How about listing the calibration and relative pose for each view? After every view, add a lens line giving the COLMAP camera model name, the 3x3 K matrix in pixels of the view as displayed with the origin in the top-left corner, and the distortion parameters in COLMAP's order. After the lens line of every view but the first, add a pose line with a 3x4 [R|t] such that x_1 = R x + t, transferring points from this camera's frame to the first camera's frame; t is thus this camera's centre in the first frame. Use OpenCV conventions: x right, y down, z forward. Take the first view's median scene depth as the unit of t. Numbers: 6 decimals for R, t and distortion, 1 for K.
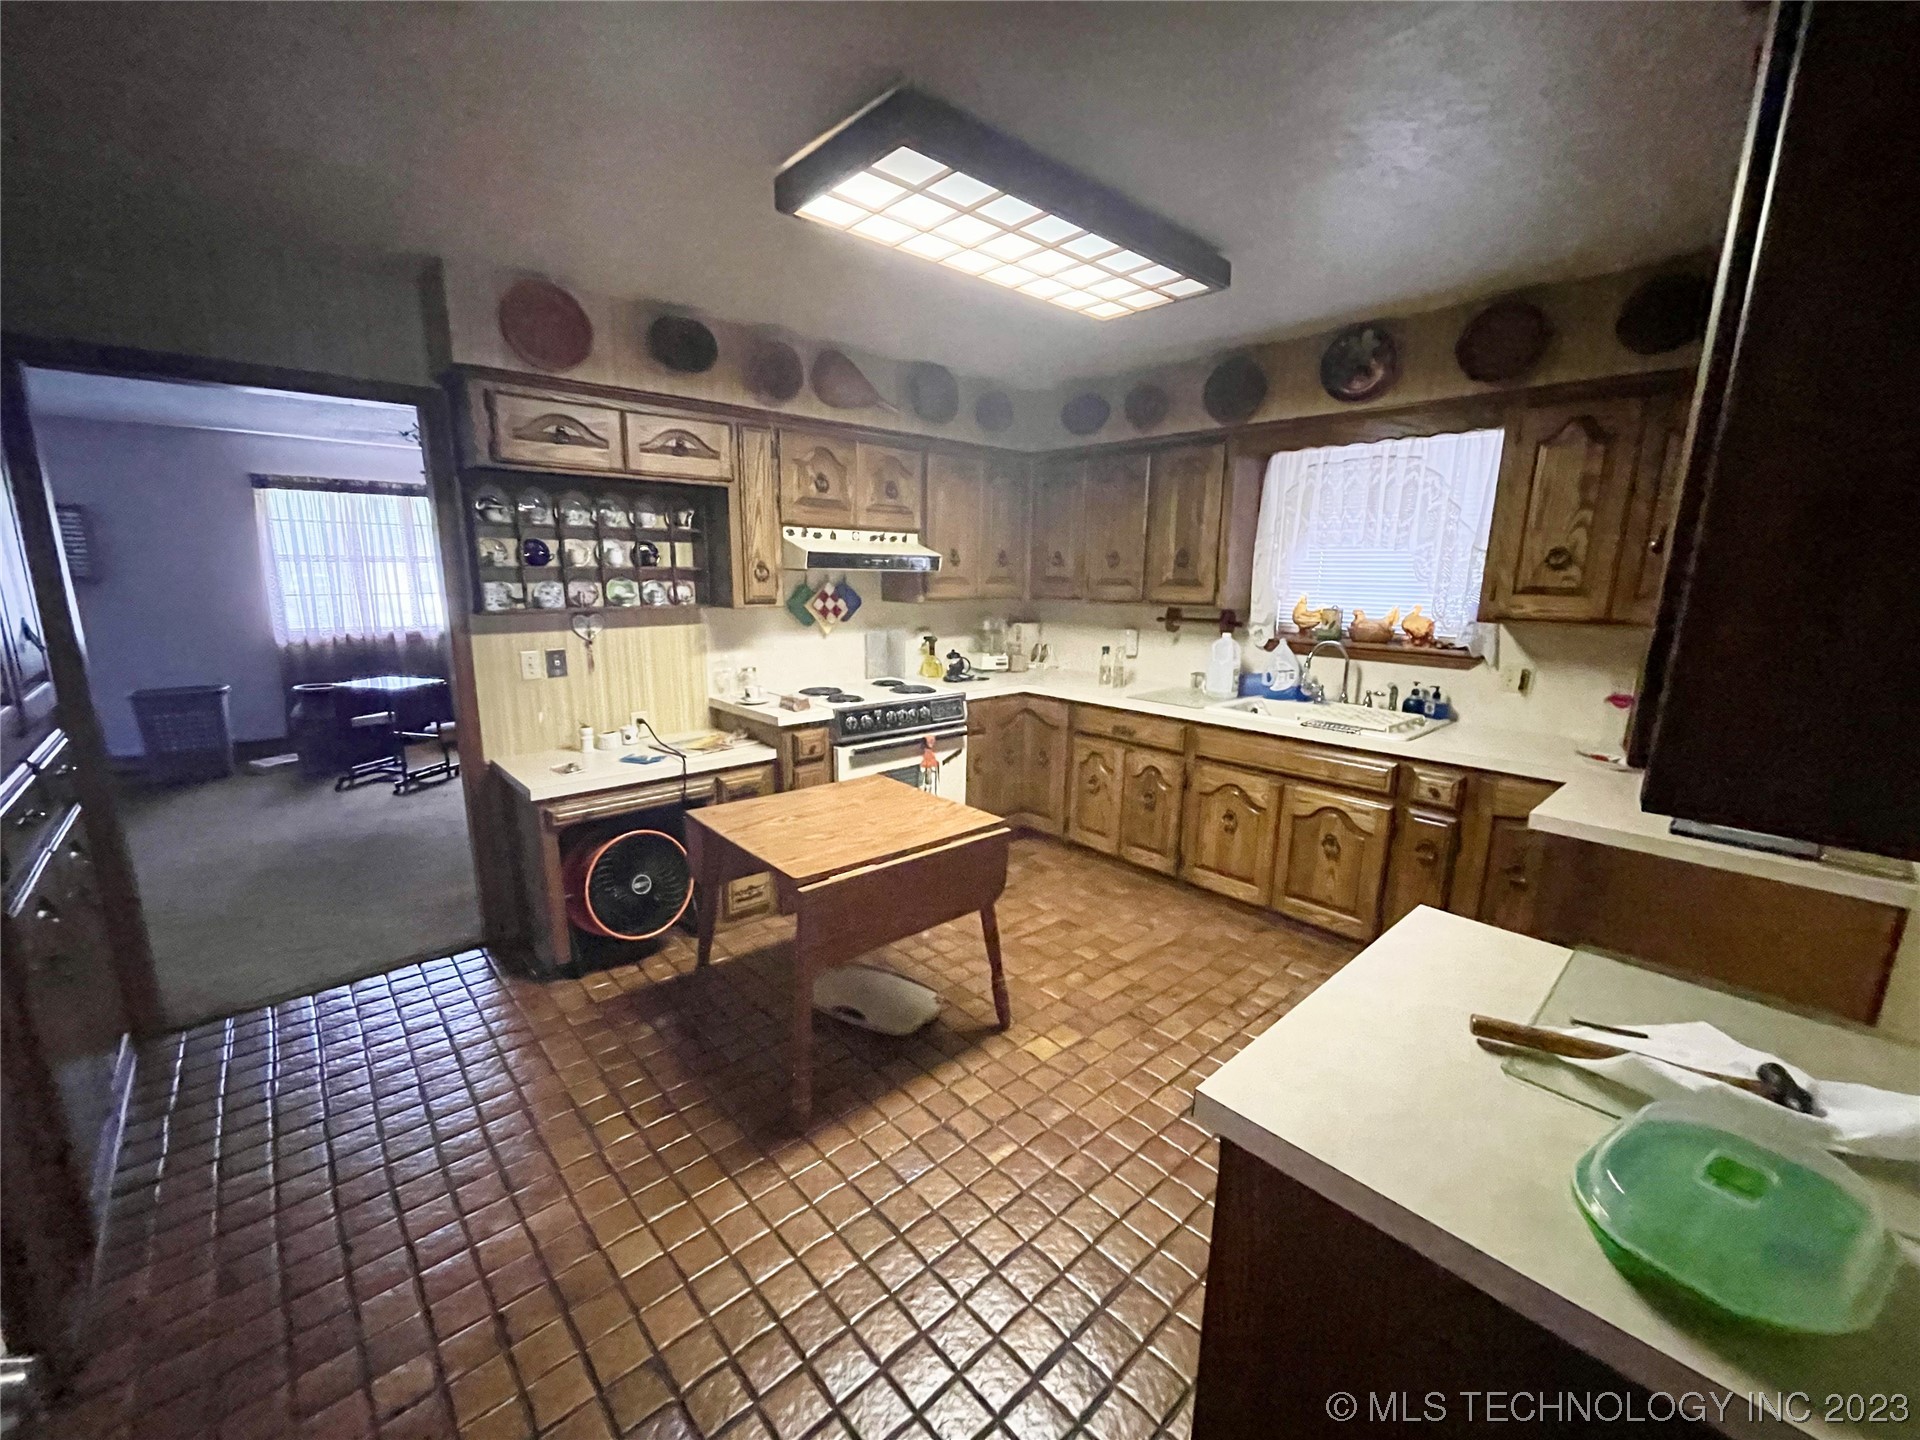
lens RADIAL K [[771.6, 0, 953.9], [0, 771.6, 722.6], [0, 0, 1]] dist [-0.009852, -0.000199]
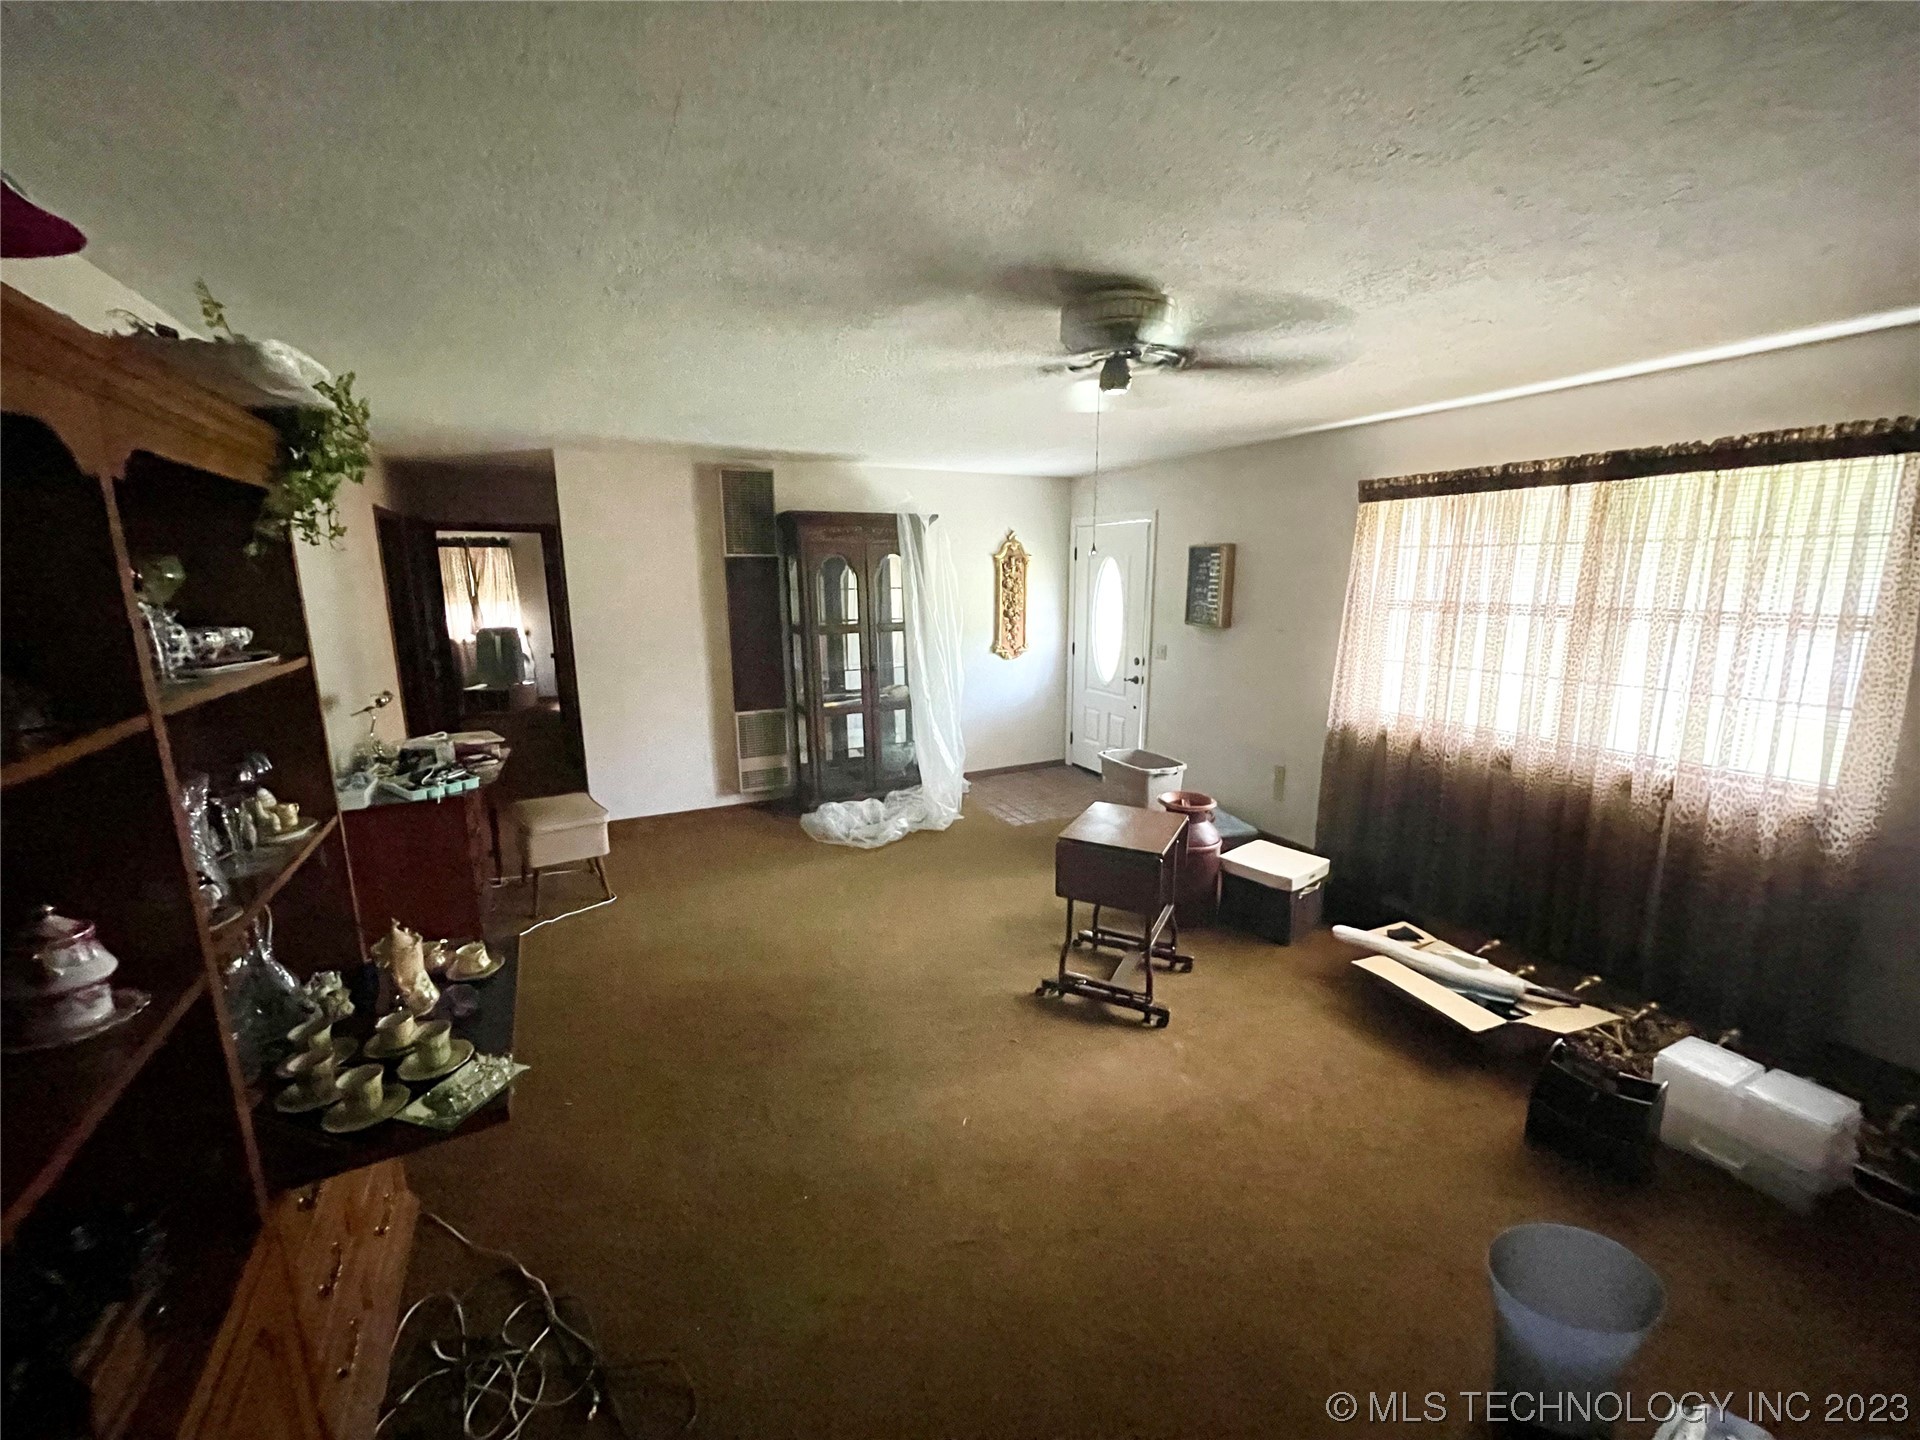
lens RADIAL K [[771.6, 0, 962.3], [0, 771.6, 720.3], [0, 0, 1]] dist [-0.009852, -0.000199]
pose [[-0.244263, 0.171718, -0.954384, -0.129490], [-0.193797, 0.955697, 0.221554, -0.193854], [0.950146, 0.239074, -0.200163, 0.808007]]
